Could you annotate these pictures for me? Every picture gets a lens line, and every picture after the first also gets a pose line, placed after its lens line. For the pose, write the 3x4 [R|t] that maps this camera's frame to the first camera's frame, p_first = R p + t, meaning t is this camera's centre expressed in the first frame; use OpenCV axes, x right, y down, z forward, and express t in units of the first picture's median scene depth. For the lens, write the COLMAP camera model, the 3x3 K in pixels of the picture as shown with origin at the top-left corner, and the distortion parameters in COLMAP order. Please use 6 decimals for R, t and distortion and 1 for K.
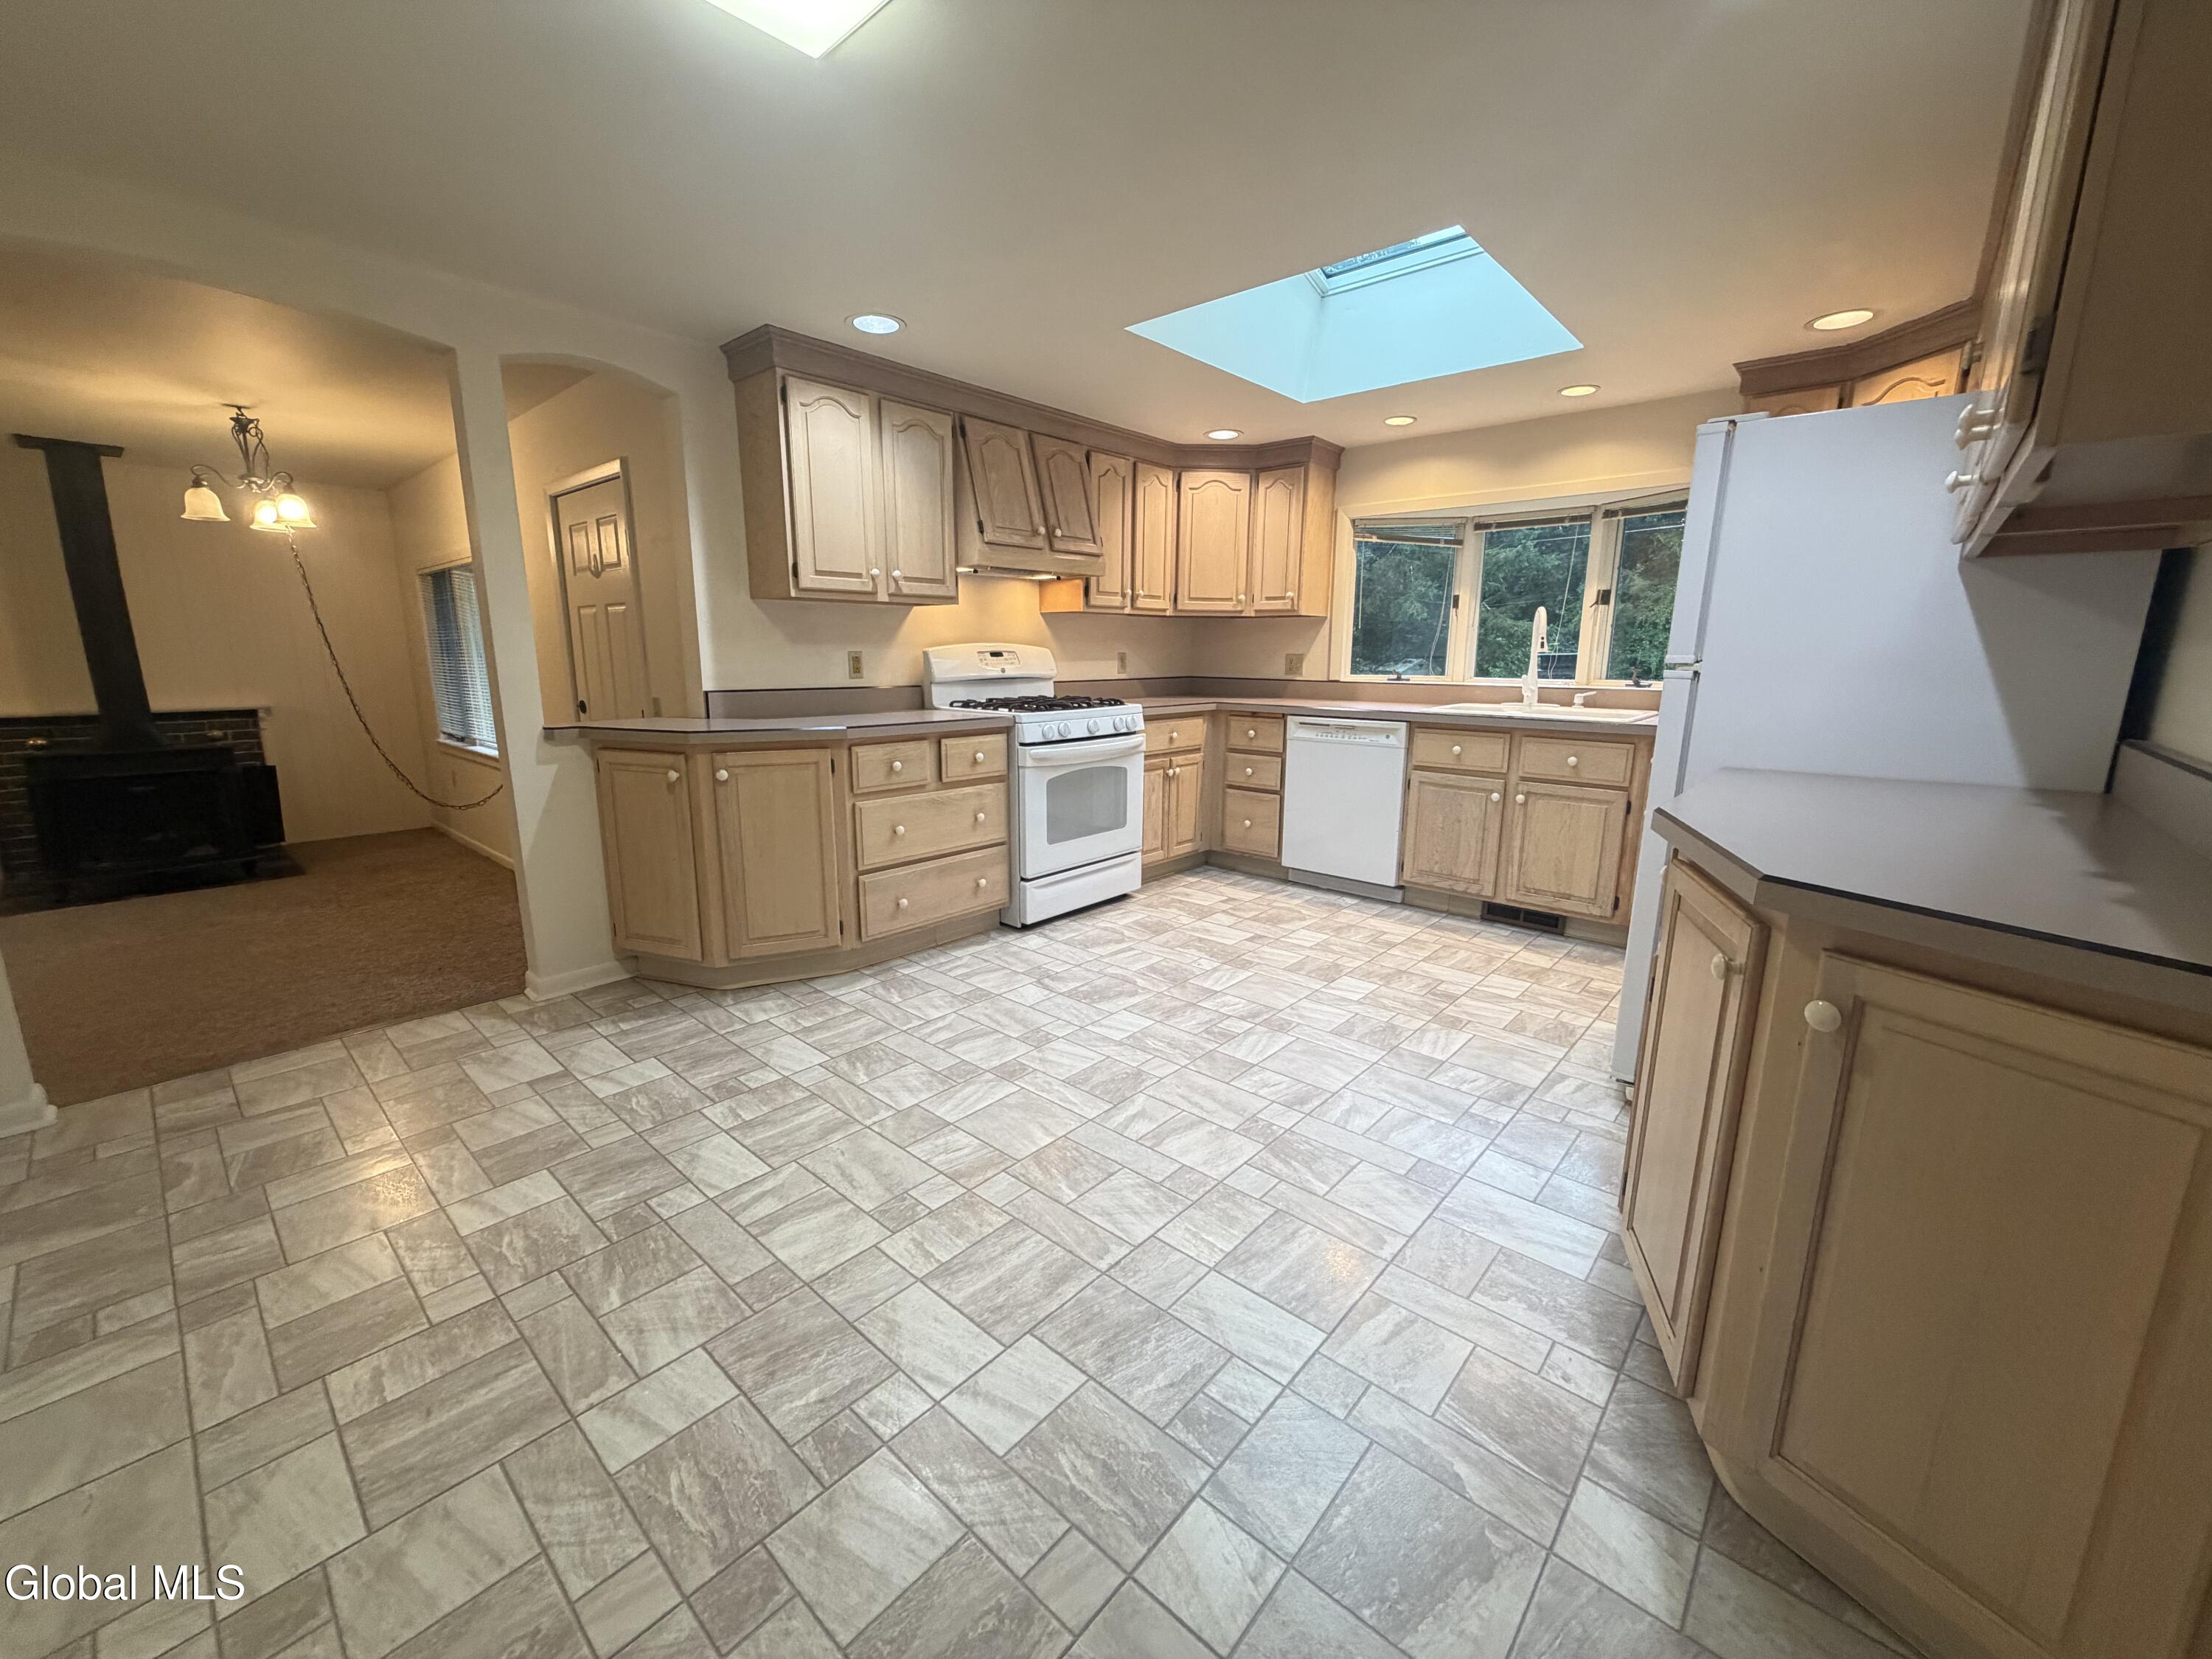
lens RADIAL K [[878.9, 0, 1100.2], [0, 878.9, 828.7], [0, 0, 1]] dist [-0.000333, 0.000034]
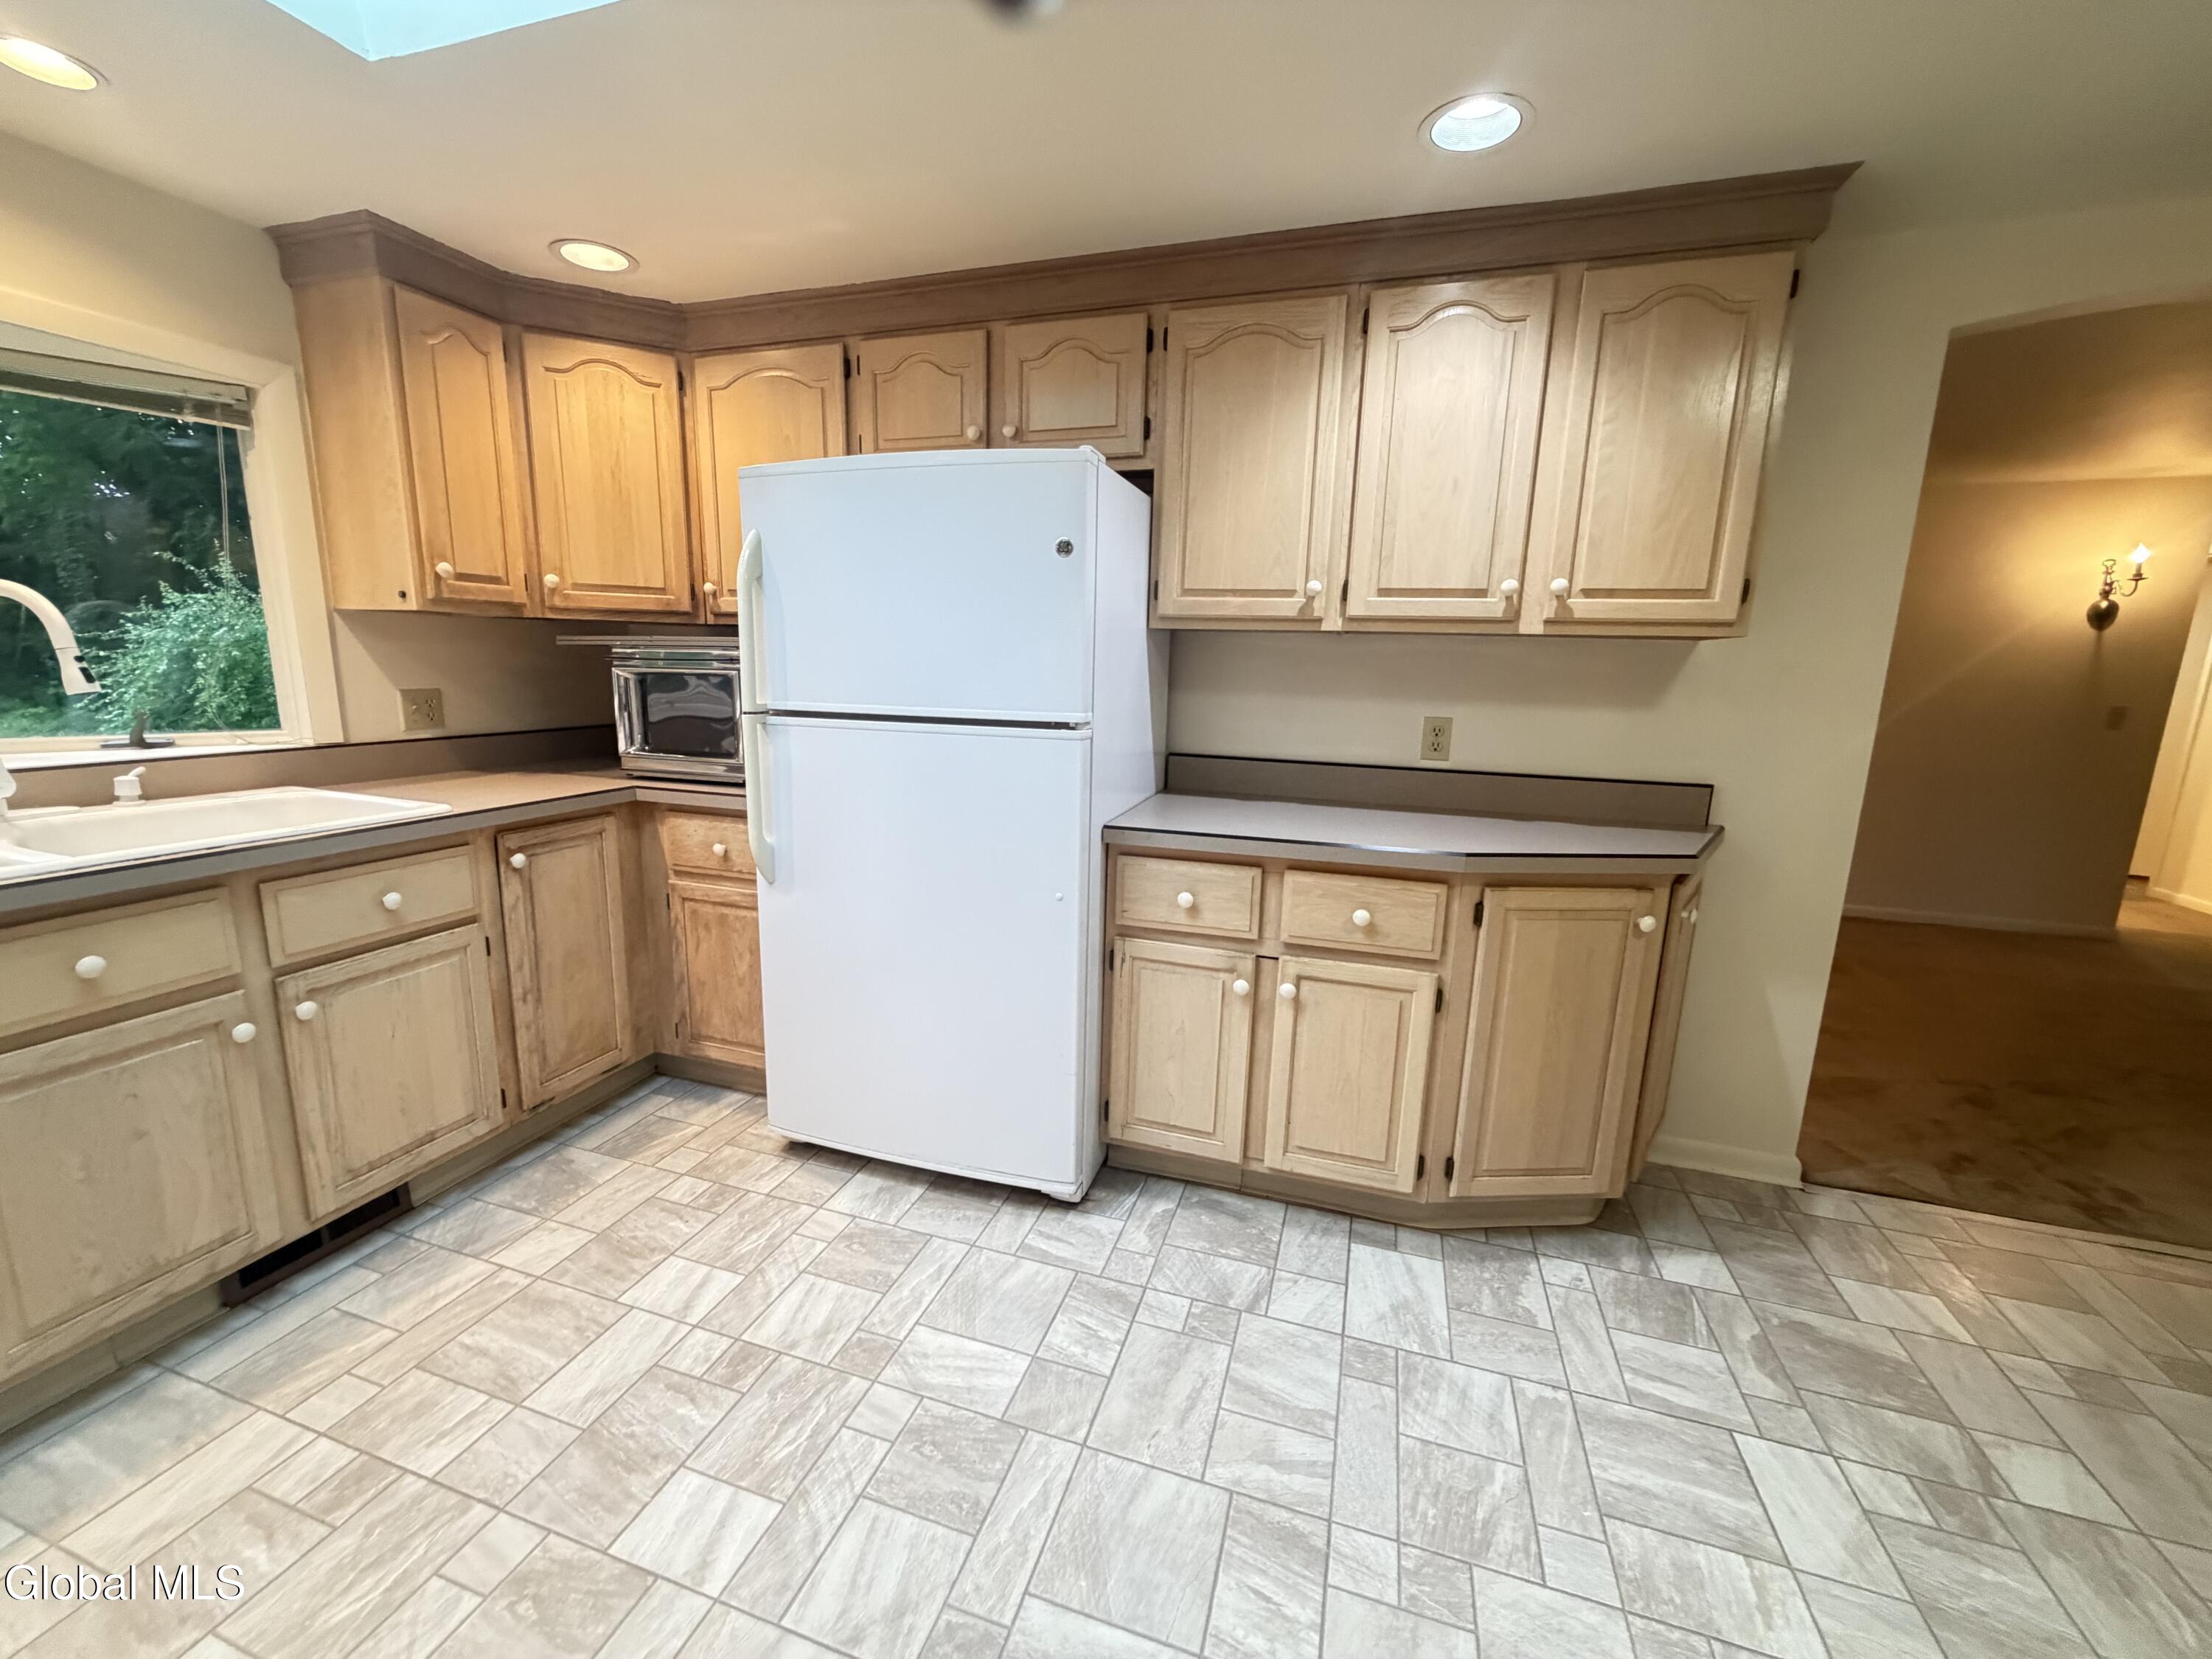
lens RADIAL K [[878.9, 0, 1100.2], [0, 878.9, 828.7], [0, 0, 1]] dist [-0.000333, 0.000034]
pose [[-0.403613, -0.187720, 0.895465, -0.087947], [0.155103, 0.950521, 0.269171, -0.185115], [-0.901687, 0.247530, -0.354527, 0.764220]]
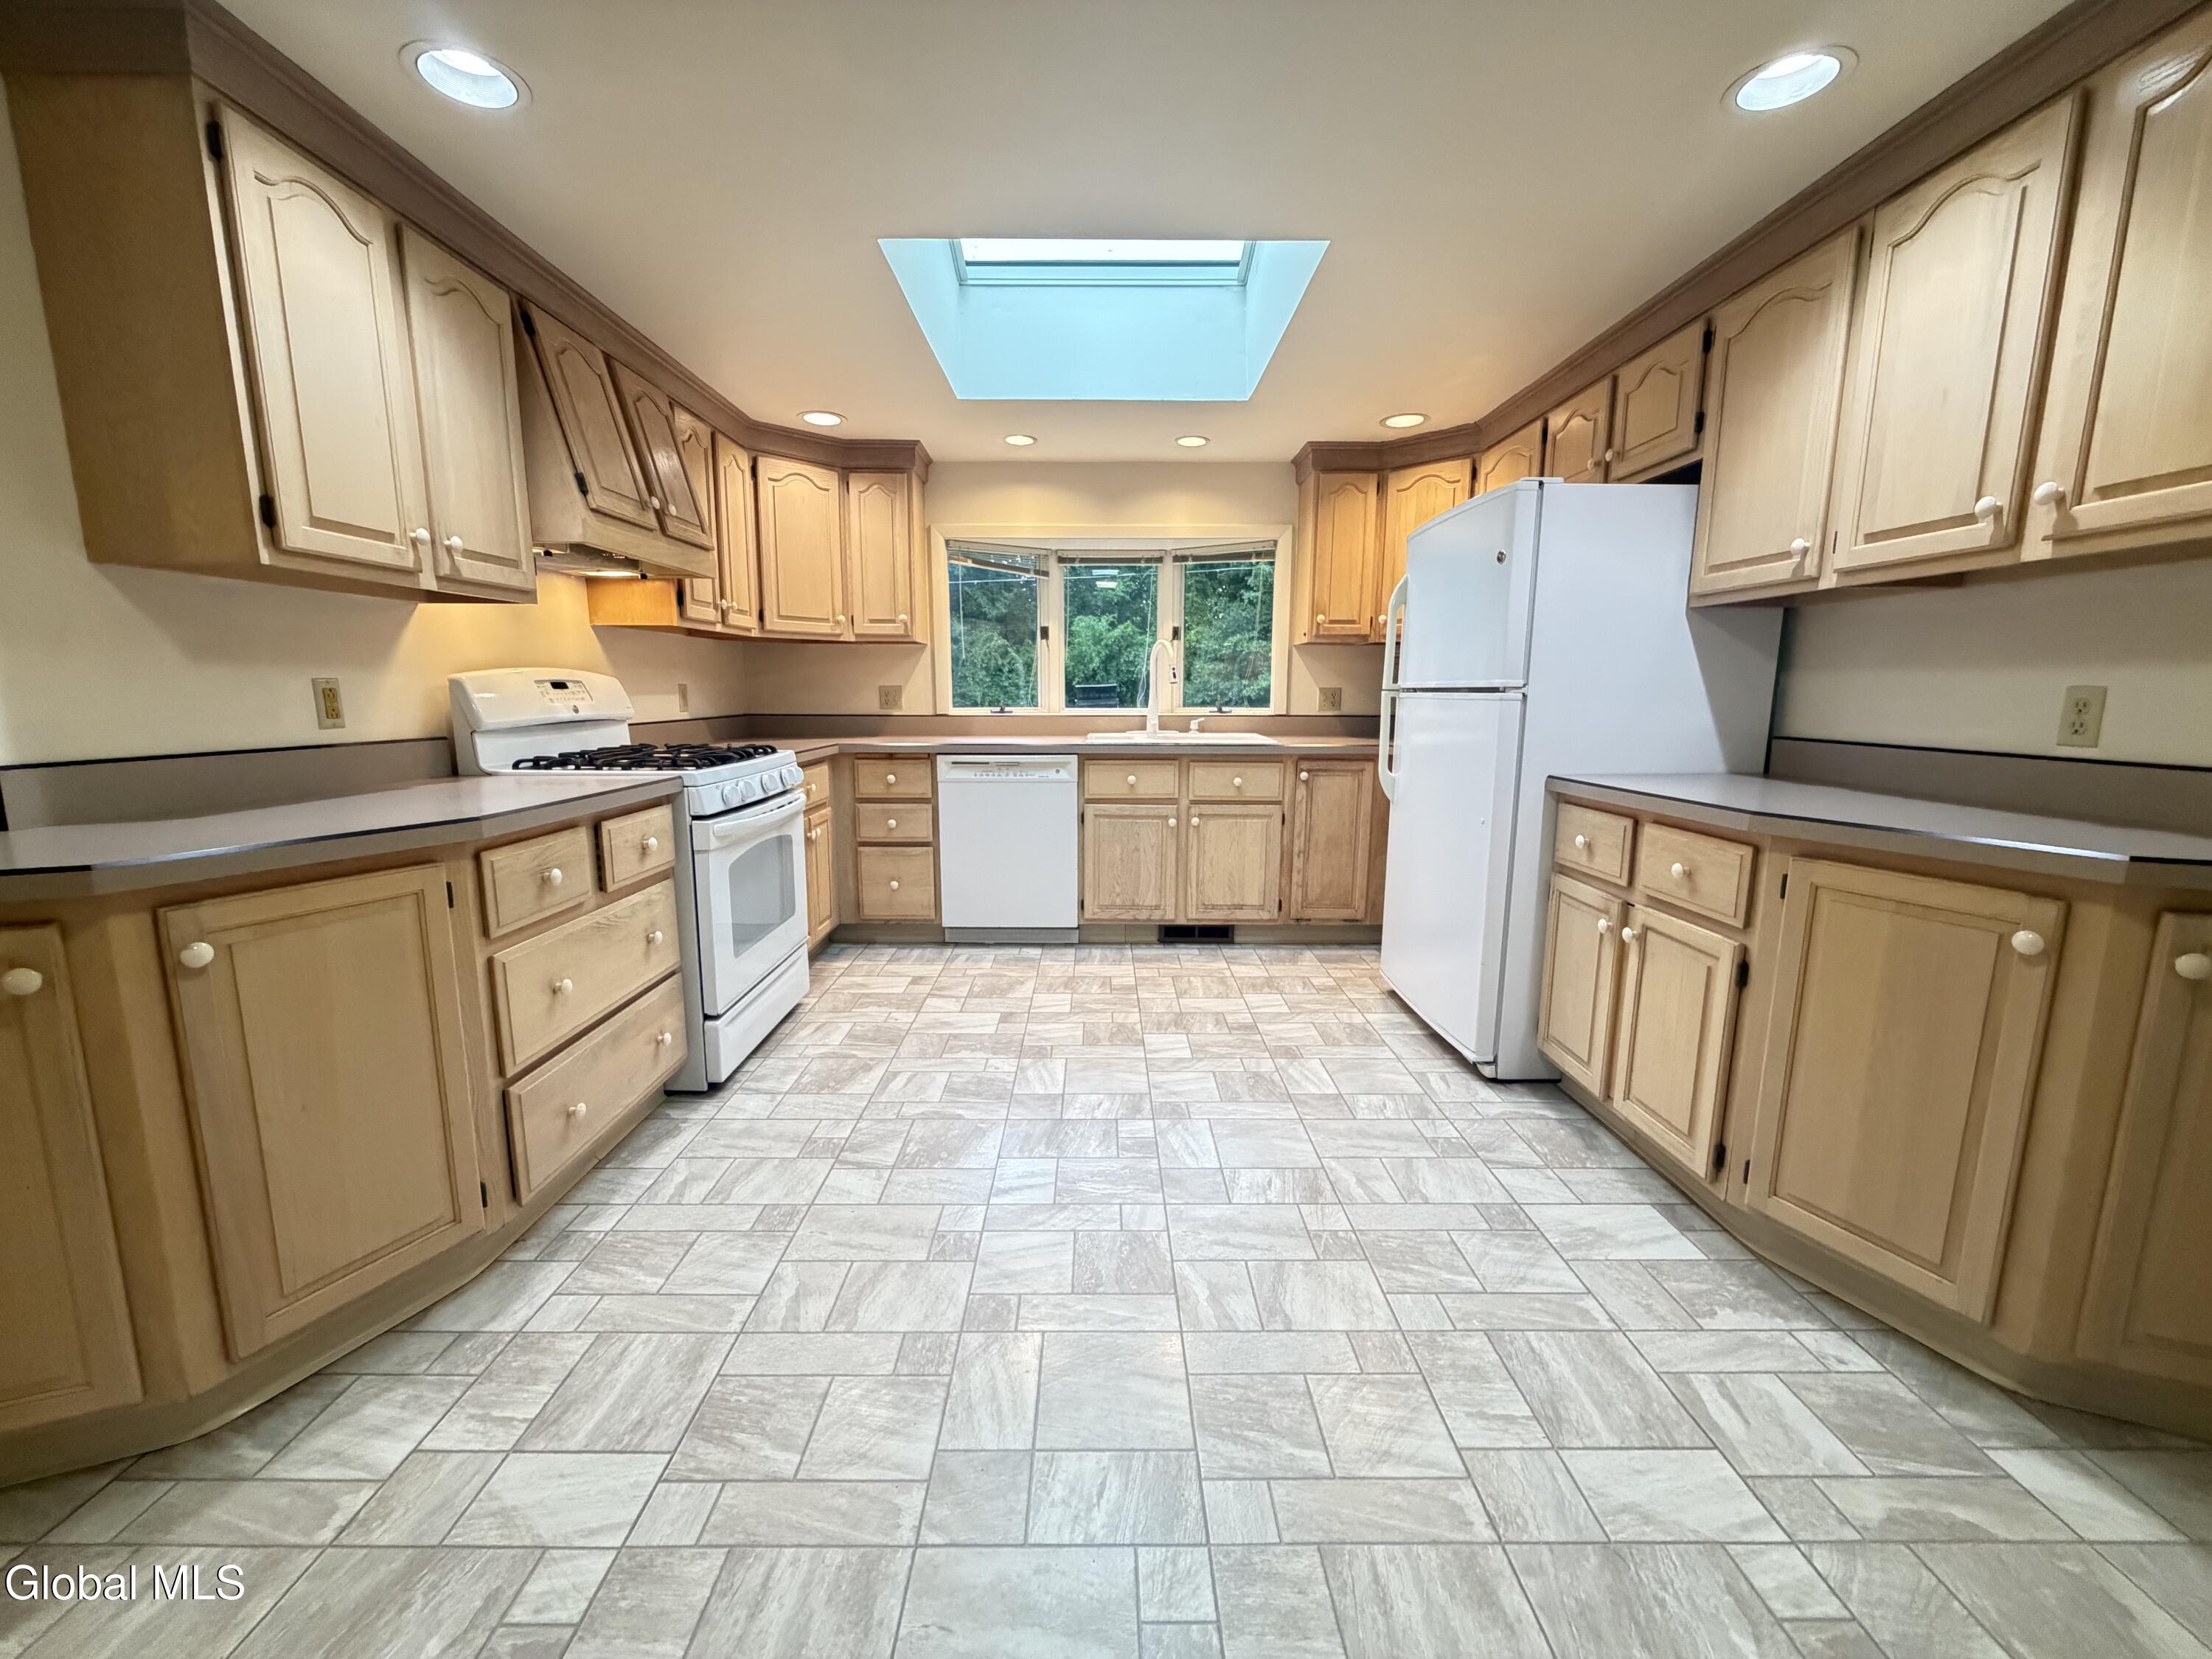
lens RADIAL K [[878.9, 0, 1100.2], [0, 878.9, 828.7], [0, 0, 1]] dist [-0.000333, 0.000034]
pose [[0.743575, -0.108809, 0.659739, -0.294081], [0.135412, 0.990731, 0.010780, -0.052135], [-0.654797, 0.081321, 0.751417, 0.292592]]
